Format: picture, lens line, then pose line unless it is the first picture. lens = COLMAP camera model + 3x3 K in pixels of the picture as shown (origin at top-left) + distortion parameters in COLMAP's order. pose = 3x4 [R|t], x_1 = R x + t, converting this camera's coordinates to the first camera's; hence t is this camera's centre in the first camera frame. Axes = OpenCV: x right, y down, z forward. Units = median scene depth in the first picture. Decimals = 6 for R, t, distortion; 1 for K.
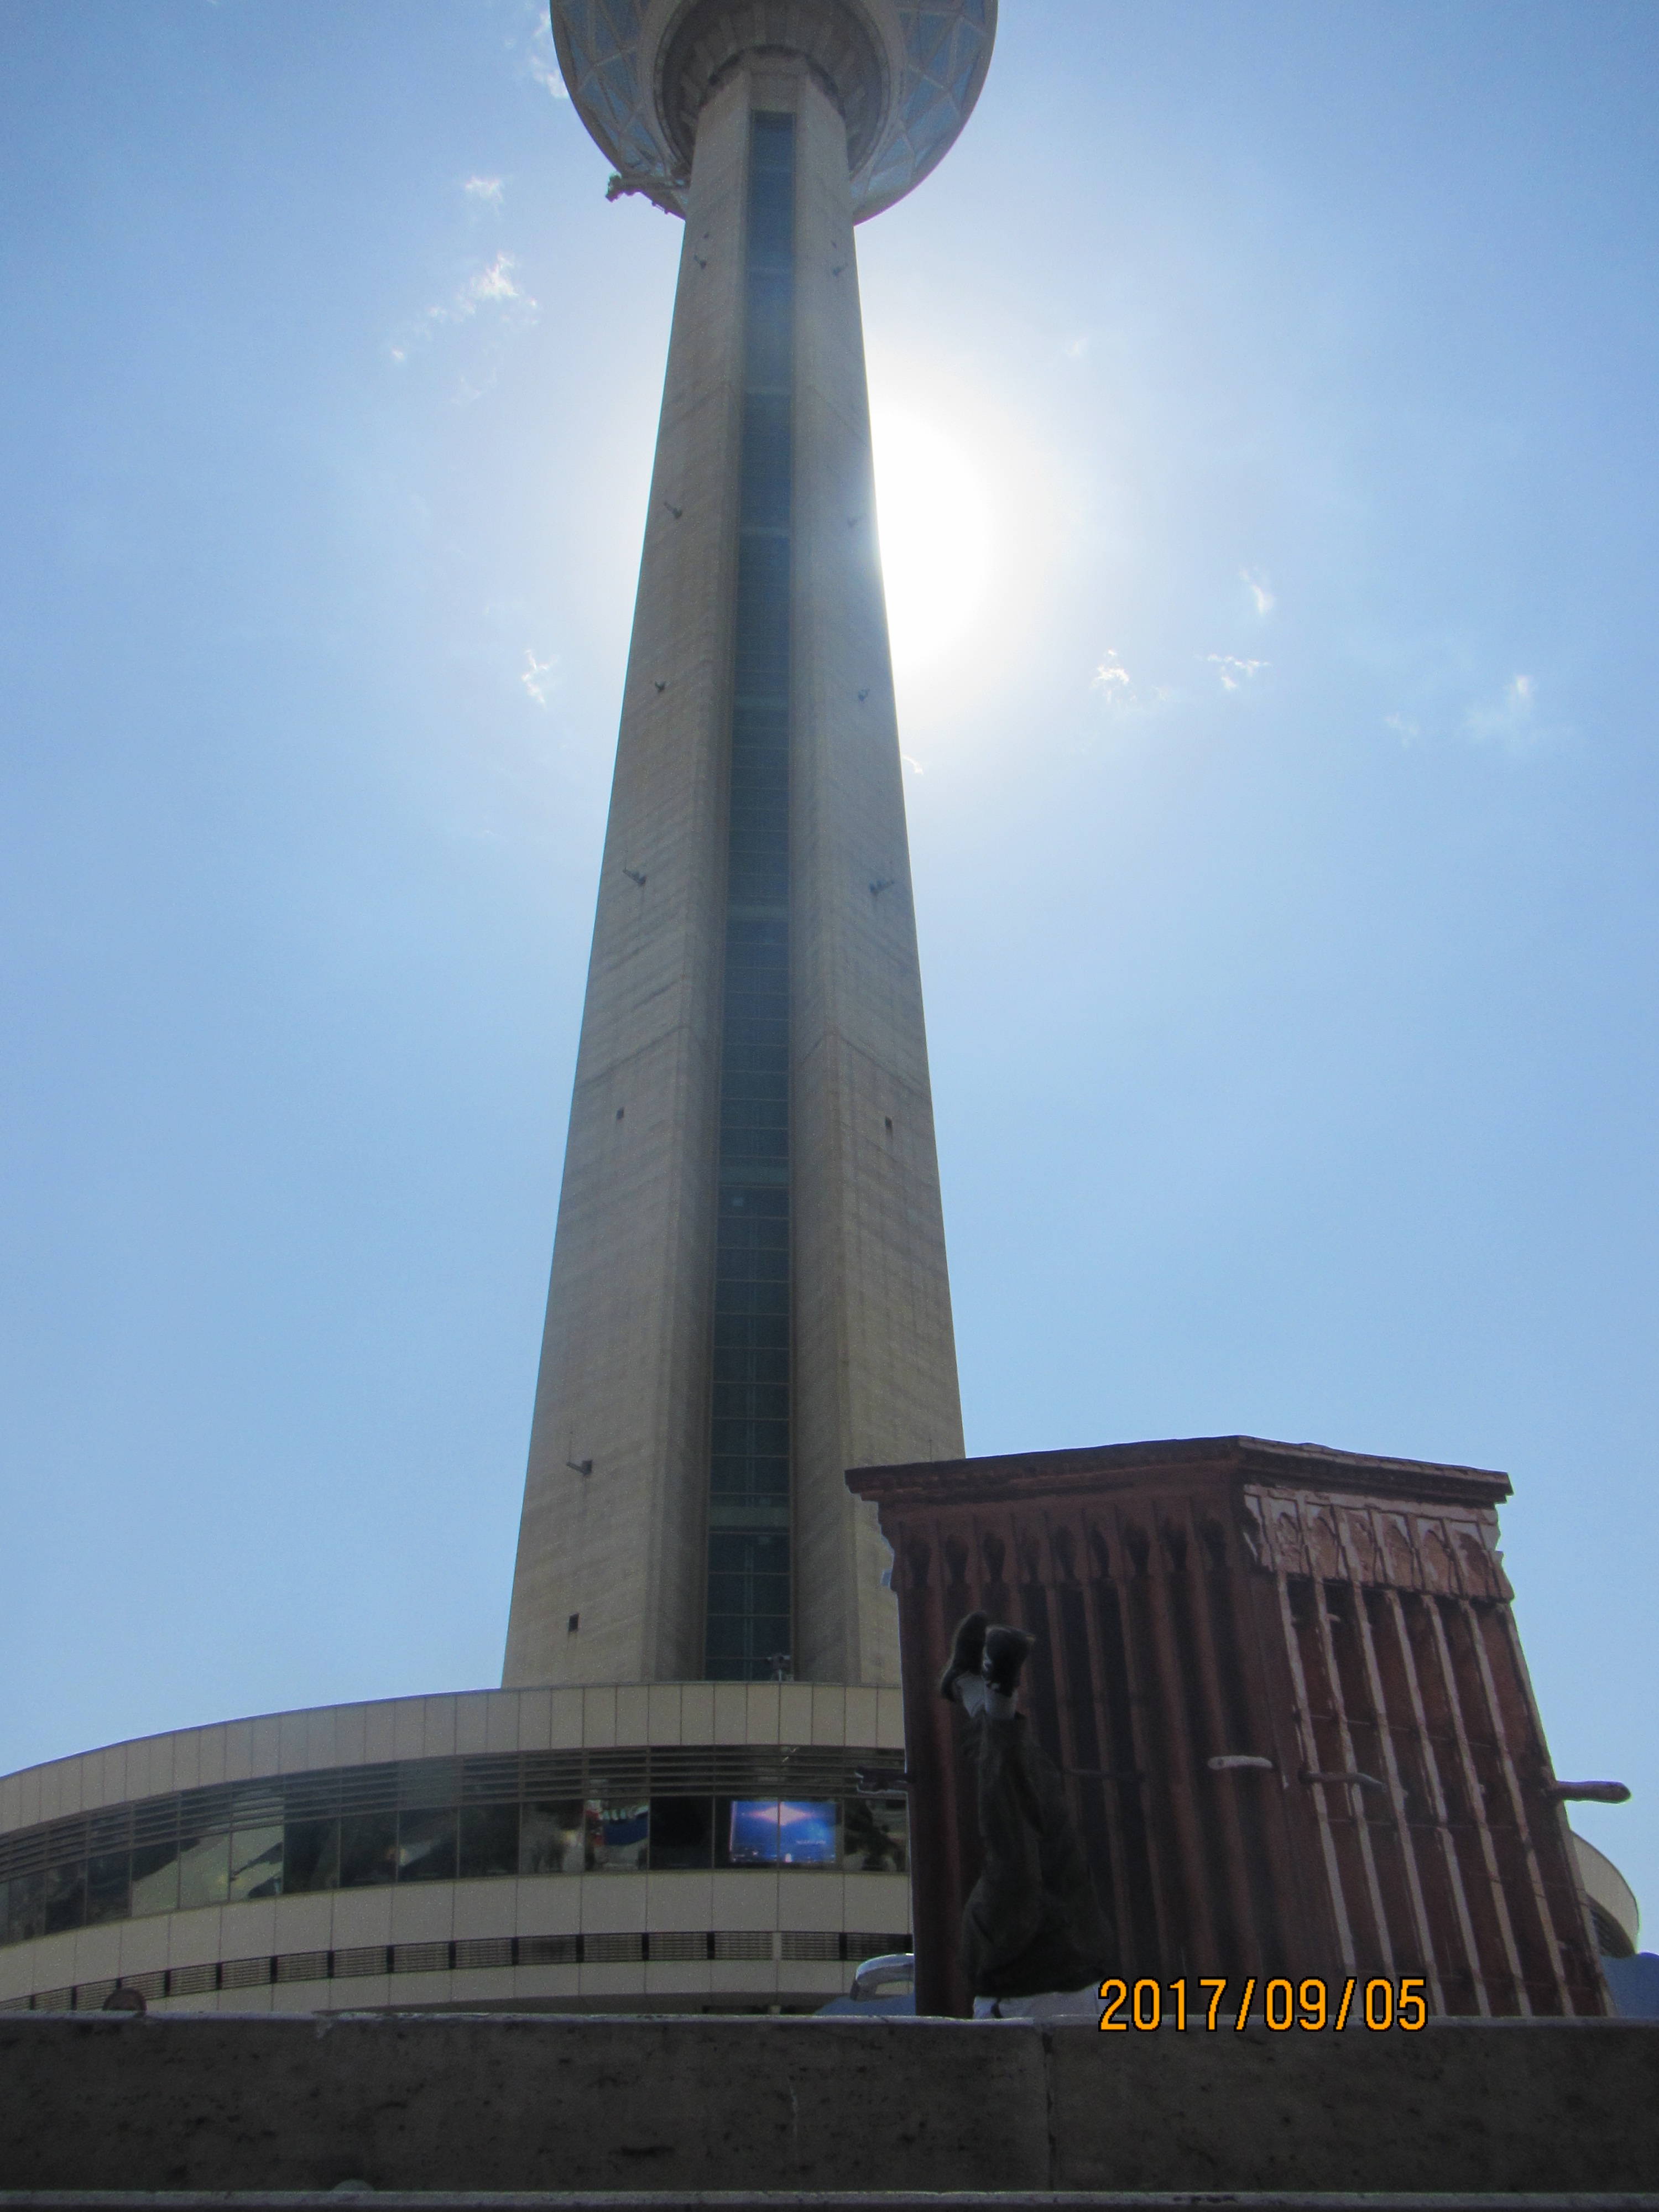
lens RADIAL K [[1840.4, 0, 817.4], [0, 1840.4, 1101.9], [0, 0, 1]] dist [0.002160, 0.004595]
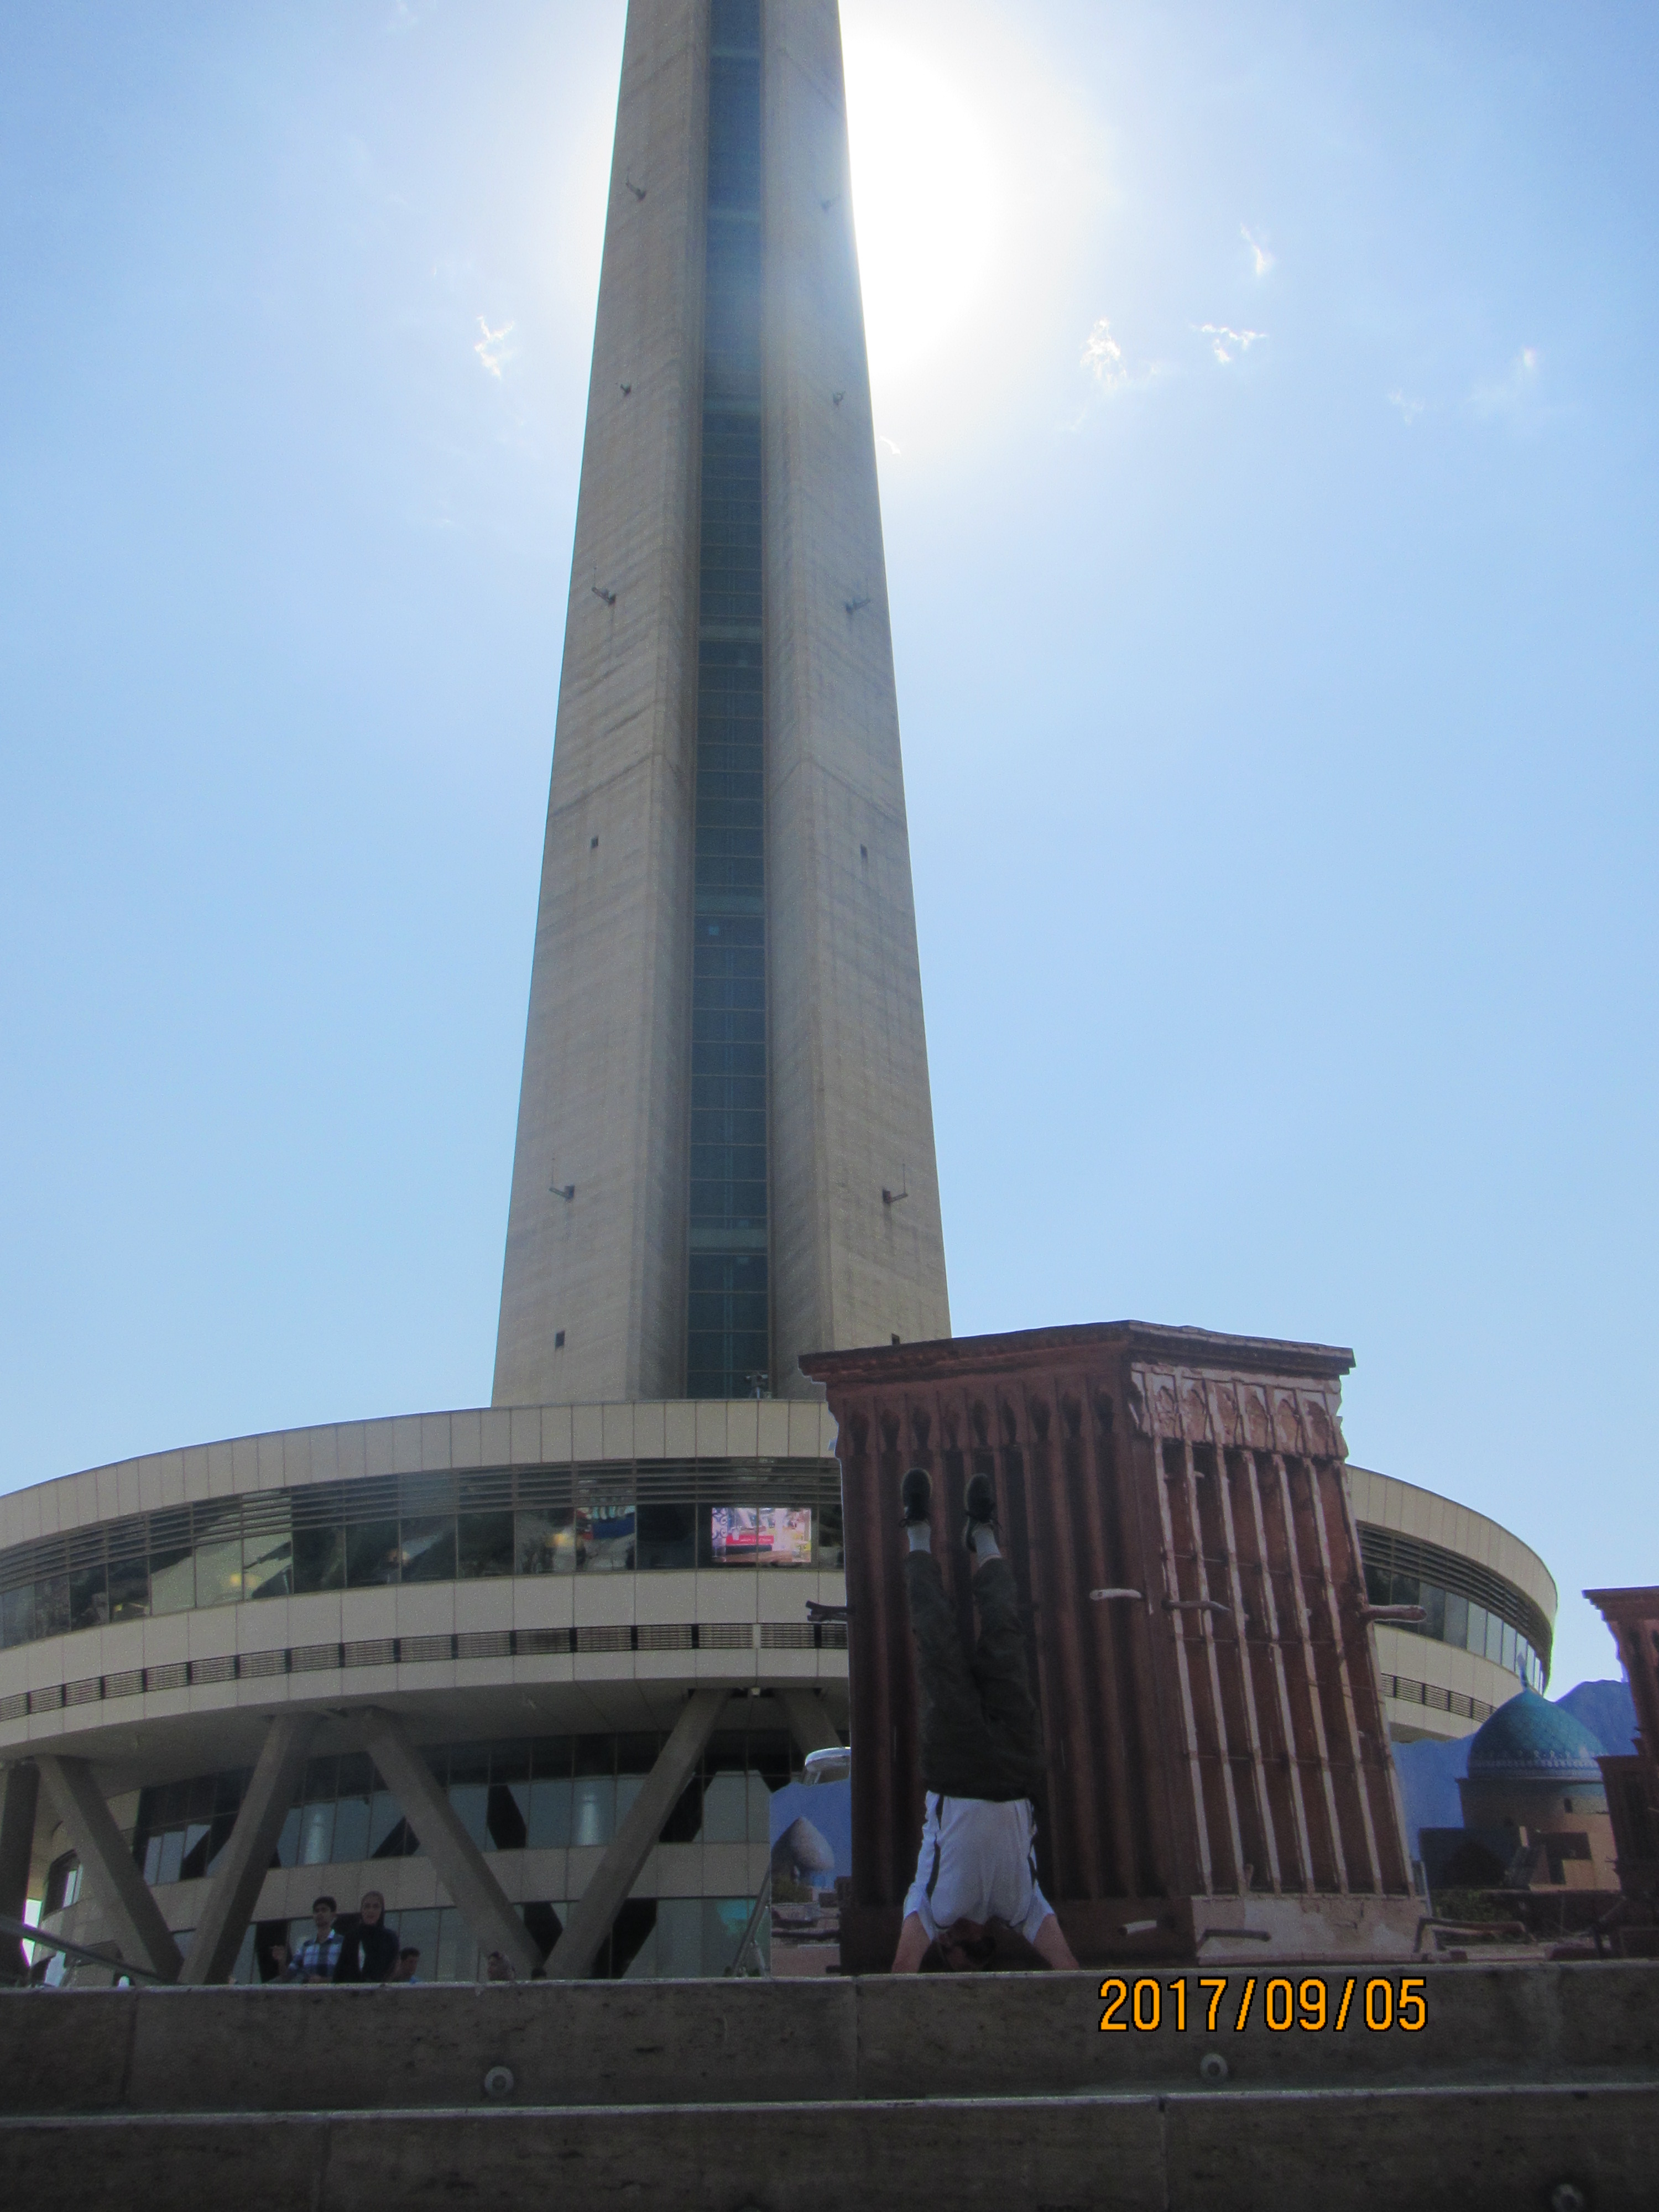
lens RADIAL K [[1852.3, 0, 829.5], [0, 1852.3, 1106.0], [0, 0, 1]] dist [0.013244, 0.005016]
pose [[0.999824, -0.004332, 0.018239, 0.010889], [0.001359, 0.987126, 0.159936, -0.120752], [-0.018697, -0.159883, 0.986959, -0.129749]]
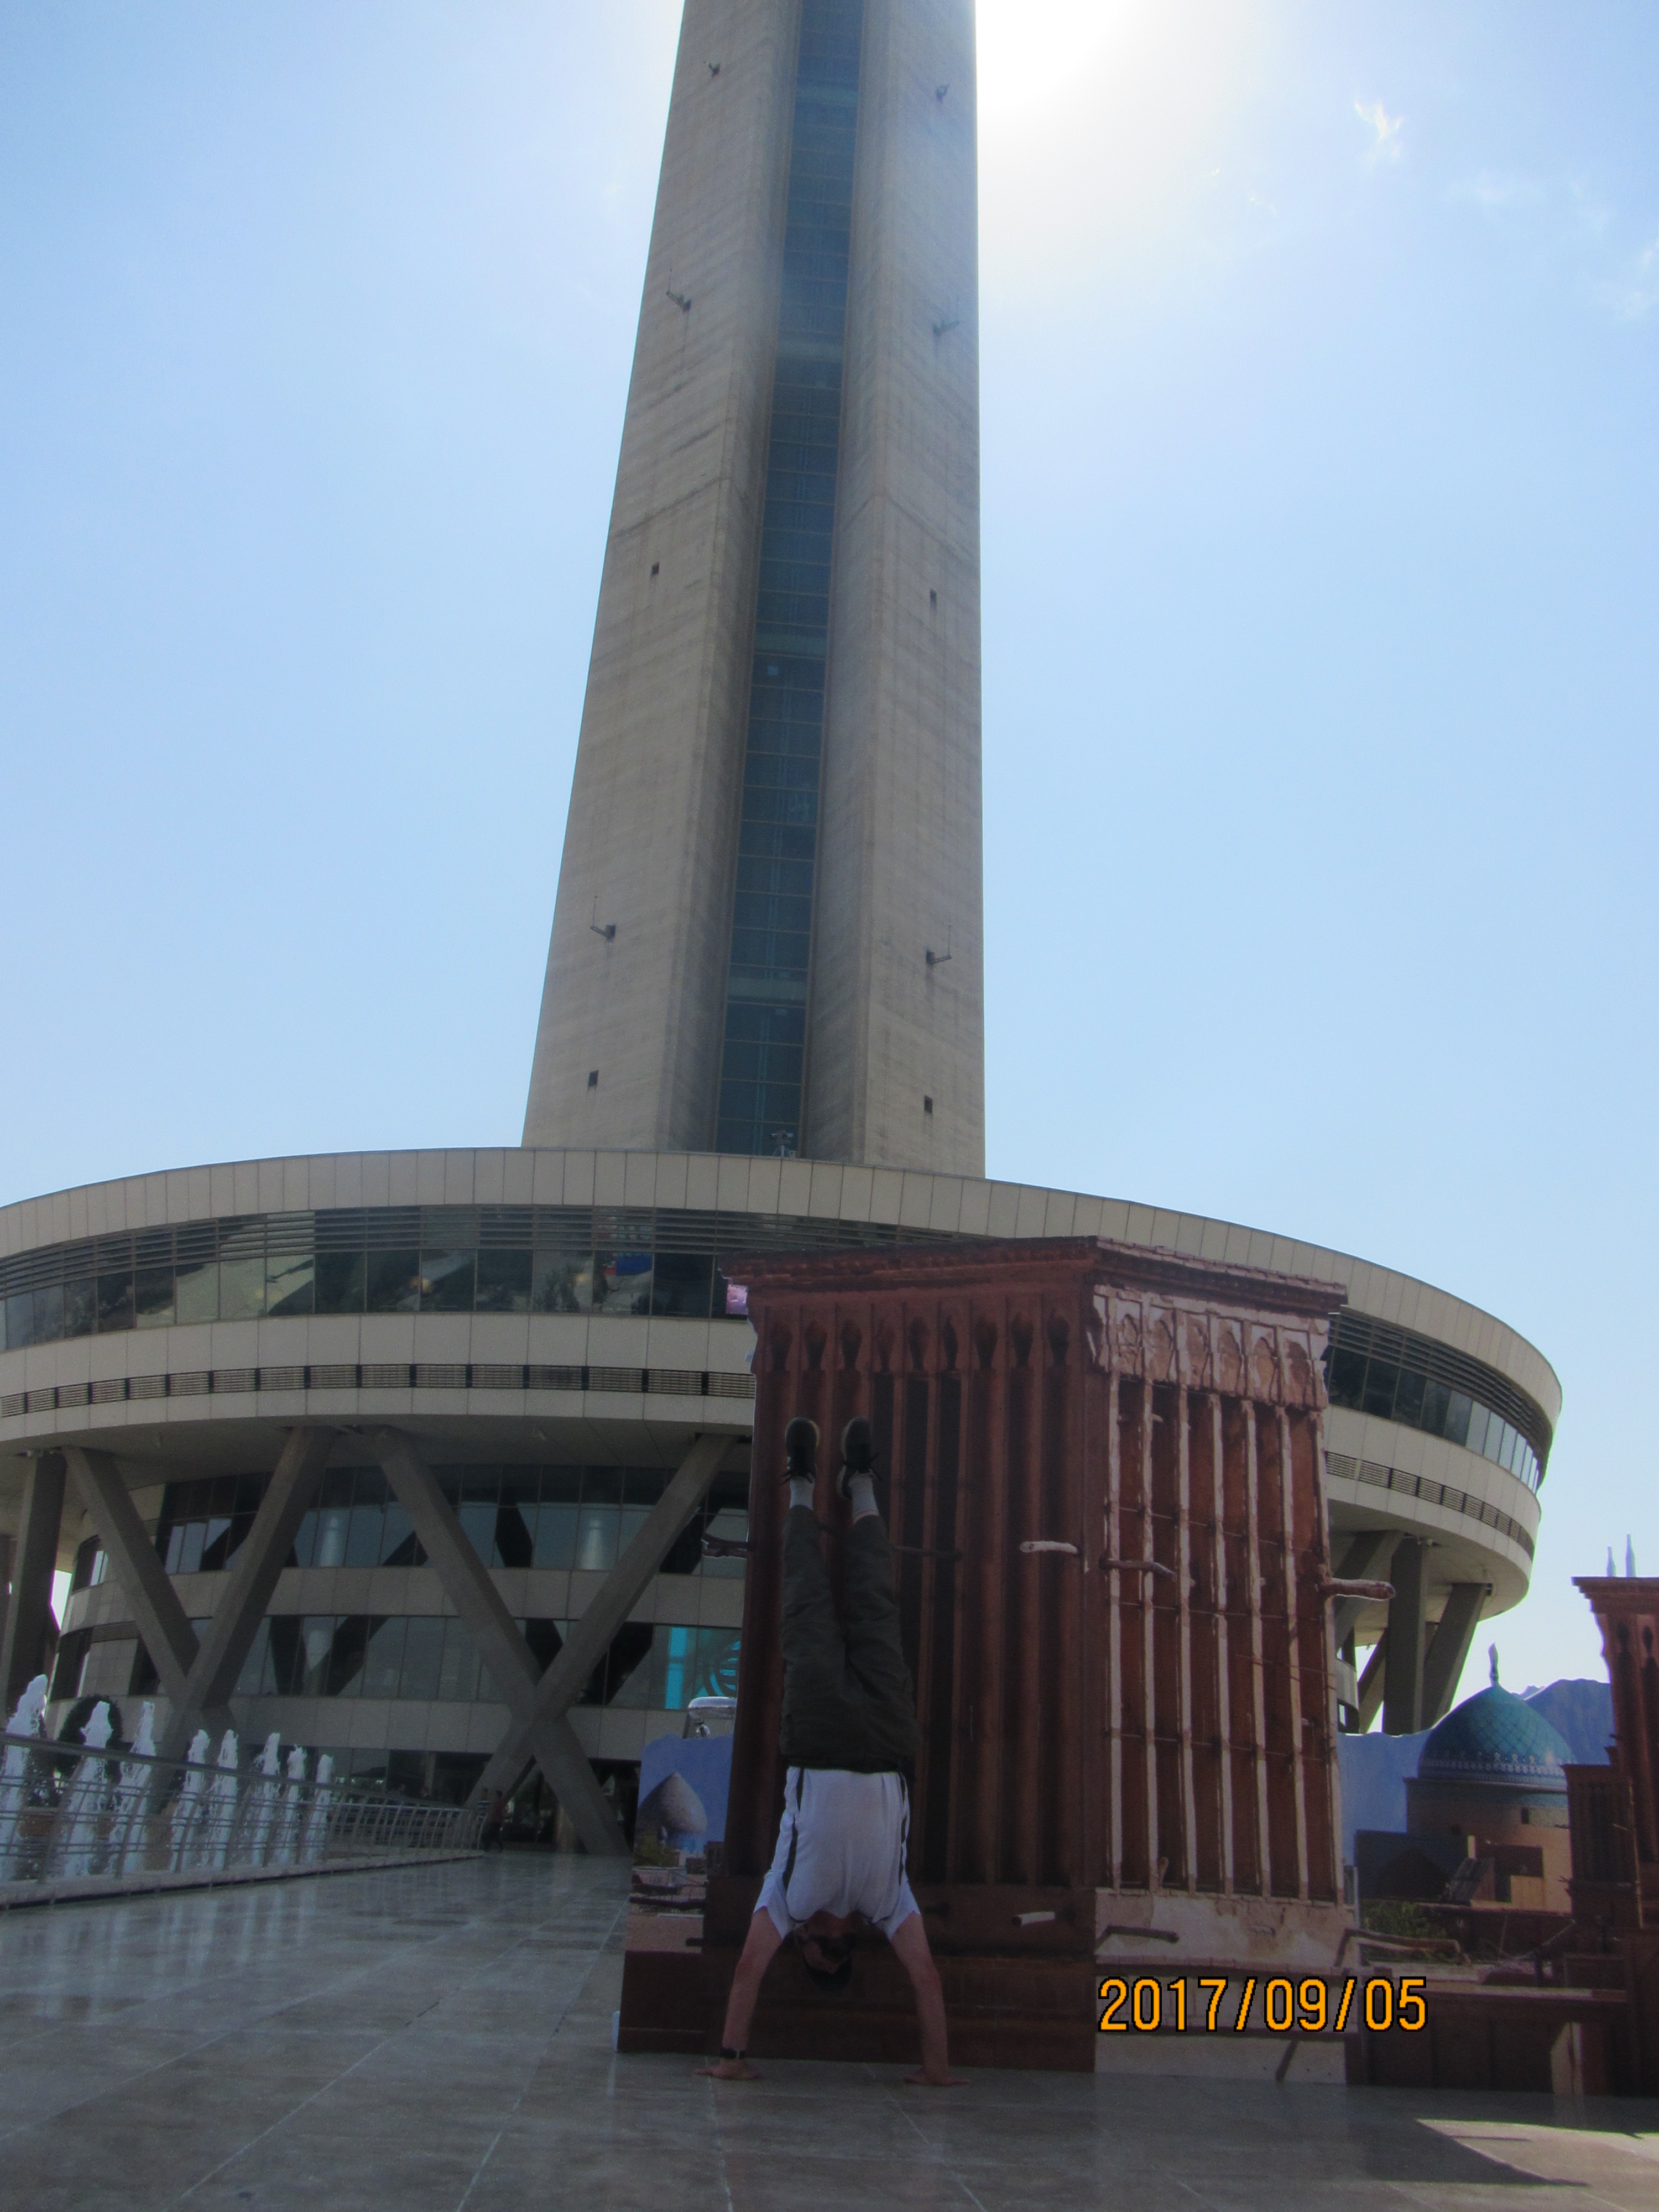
lens RADIAL K [[1845.3, 0, 829.5], [0, 1845.3, 1106.0], [0, 0, 1]] dist [0.012523, -0.014018]
pose [[0.997947, 0.063833, -0.005167, 0.061815], [-0.059449, 0.953370, 0.295891, -0.158957], [0.023814, -0.294976, 0.955208, 0.004144]]
